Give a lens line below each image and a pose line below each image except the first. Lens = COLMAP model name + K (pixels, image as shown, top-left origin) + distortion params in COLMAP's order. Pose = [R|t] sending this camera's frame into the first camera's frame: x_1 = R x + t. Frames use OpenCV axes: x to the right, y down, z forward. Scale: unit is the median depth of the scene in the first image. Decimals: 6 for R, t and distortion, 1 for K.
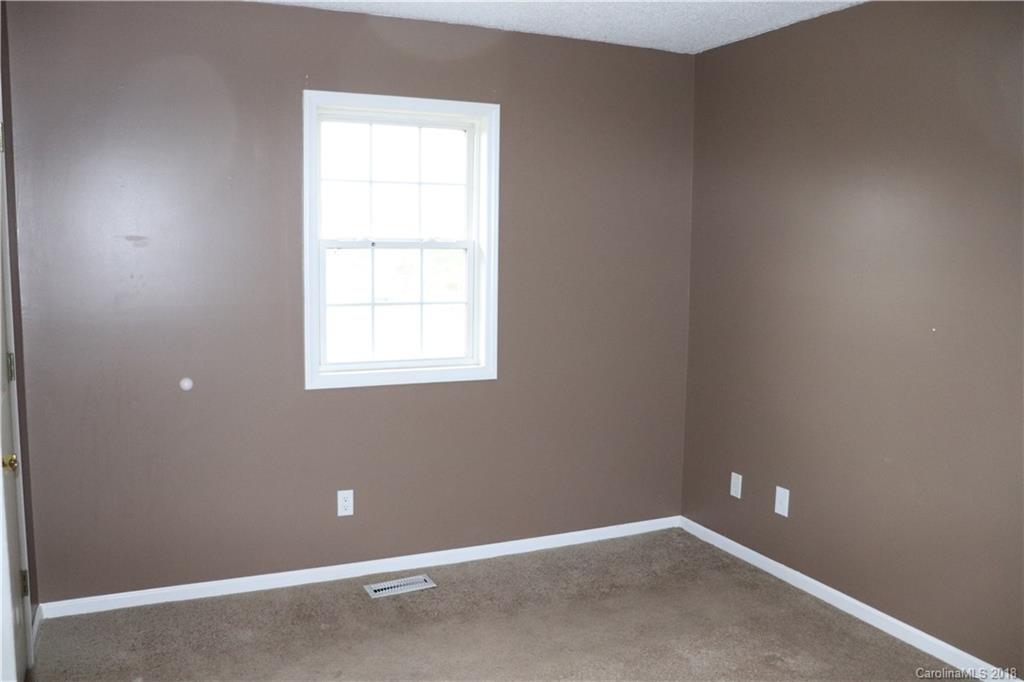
lens RADIAL K [[853.3, 0, 512.0], [0, 853.3, 341.0], [0, 0, 1]] dist [-0.159736, 0.138705]
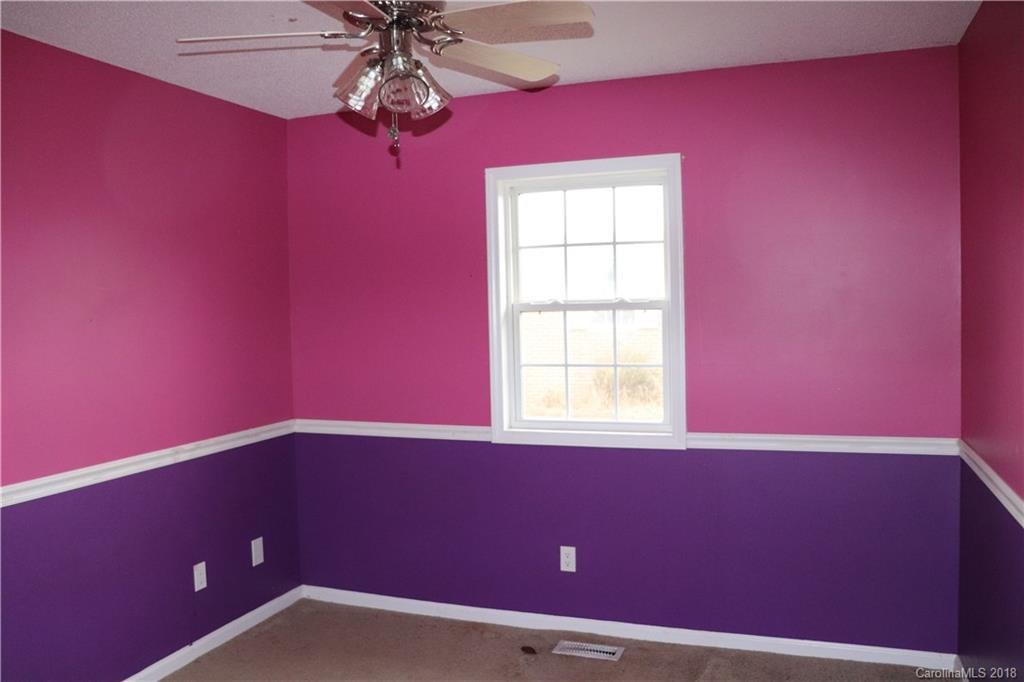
lens RADIAL K [[853.3, 0, 512.0], [0, 853.3, 341.0], [0, 0, 1]] dist [-0.159736, 0.138705]
pose [[0.710276, -0.004040, -0.703911, 0.503151], [-0.045501, 0.997629, -0.051638, -0.016451], [0.702451, 0.068706, 0.708408, 0.222435]]
